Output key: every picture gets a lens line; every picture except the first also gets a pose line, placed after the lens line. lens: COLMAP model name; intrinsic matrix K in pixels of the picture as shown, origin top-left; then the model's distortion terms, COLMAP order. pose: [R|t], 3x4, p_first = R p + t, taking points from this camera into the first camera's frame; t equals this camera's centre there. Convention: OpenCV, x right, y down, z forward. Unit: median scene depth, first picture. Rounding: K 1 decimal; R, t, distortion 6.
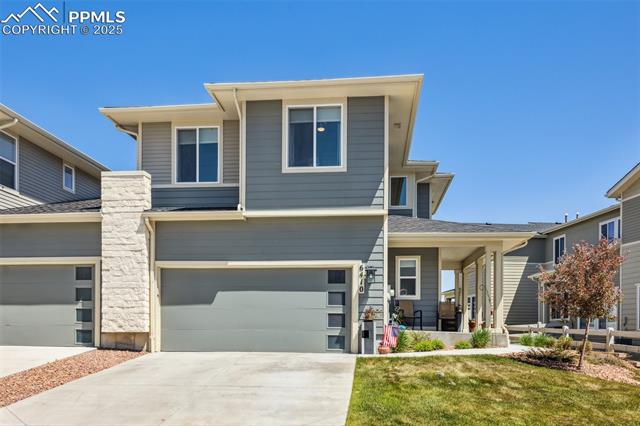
lens RADIAL K [[588.6, 0, 320.3], [0, 588.6, 244.6], [0, 0, 1]] dist [0.008871, 0.004850]
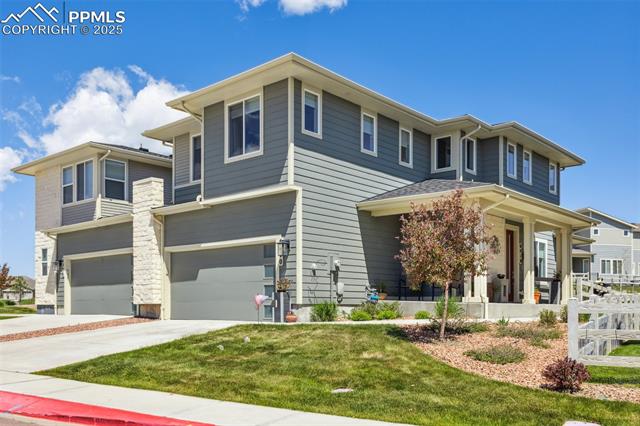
lens RADIAL K [[600.3, 0, 320.0], [0, 600.3, 213.0], [0, 0, 1]] dist [-0.000650, 0.001950]
pose [[0.814600, -0.096788, -0.571890, 0.740302], [0.090523, 0.995112, -0.039473, 0.036232], [0.572915, -0.019615, 0.819380, 0.144130]]
